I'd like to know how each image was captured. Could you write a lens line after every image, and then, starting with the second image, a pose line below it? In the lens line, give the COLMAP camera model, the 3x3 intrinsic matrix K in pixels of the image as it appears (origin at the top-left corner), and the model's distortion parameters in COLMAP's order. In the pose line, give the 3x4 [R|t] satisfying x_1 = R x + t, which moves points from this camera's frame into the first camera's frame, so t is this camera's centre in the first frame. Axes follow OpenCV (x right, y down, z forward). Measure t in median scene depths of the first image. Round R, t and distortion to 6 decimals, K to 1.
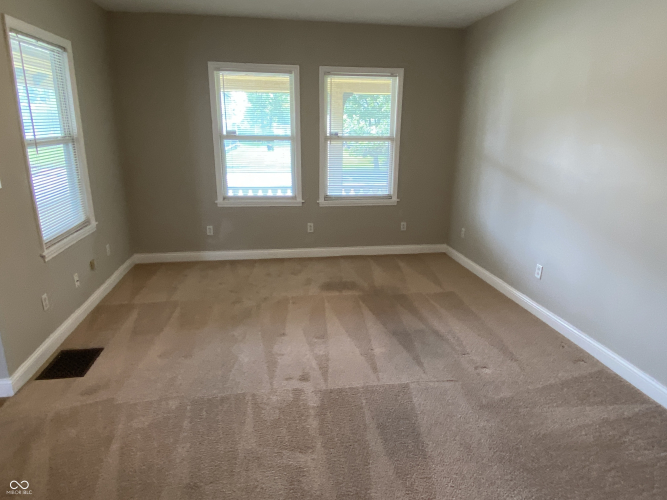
lens RADIAL K [[419.6, 0, 333.5], [0, 419.6, 250.0], [0, 0, 1]] dist [0.005824, 0.000564]
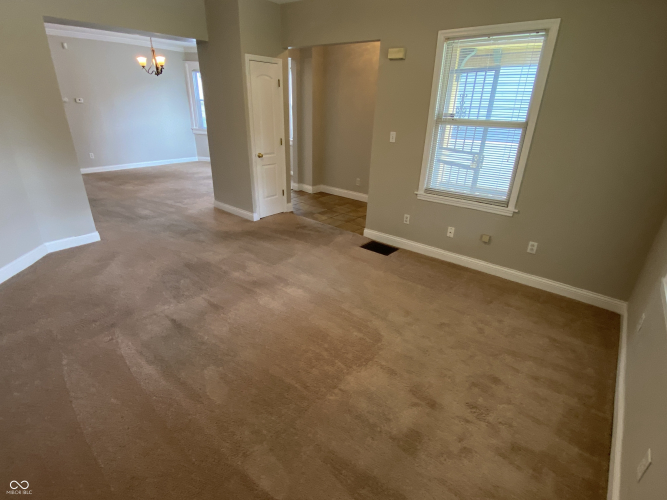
lens RADIAL K [[343.3, 0, 333.5], [0, 343.3, 250.0], [0, 0, 1]] dist [-0.001560, -0.000772]
pose [[-0.751286, 0.221041, -0.621860, 0.309699], [-0.218221, 0.806049, 0.550150, -0.351980], [0.622855, 0.549023, -0.557338, 1.261438]]
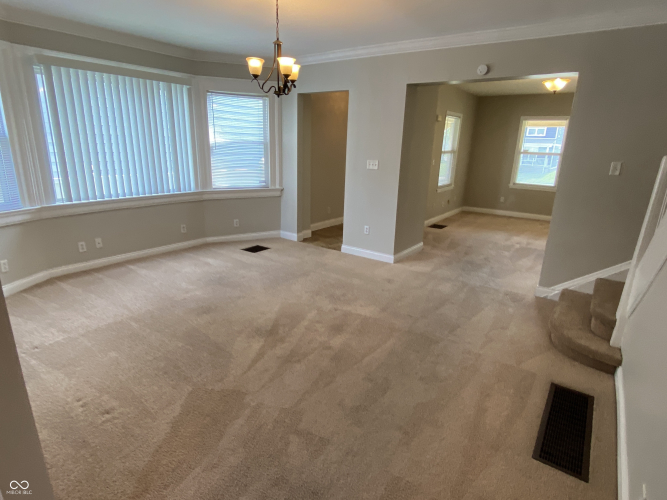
lens RADIAL K [[355.6, 0, 333.5], [0, 355.6, 250.0], [0, 0, 1]] dist [-0.001481, 0.000238]
pose [[0.694100, 0.217028, -0.686385, 0.472278], [-0.214540, 0.972509, 0.090546, 0.270742], [0.687167, 0.084409, 0.721580, -0.980602]]
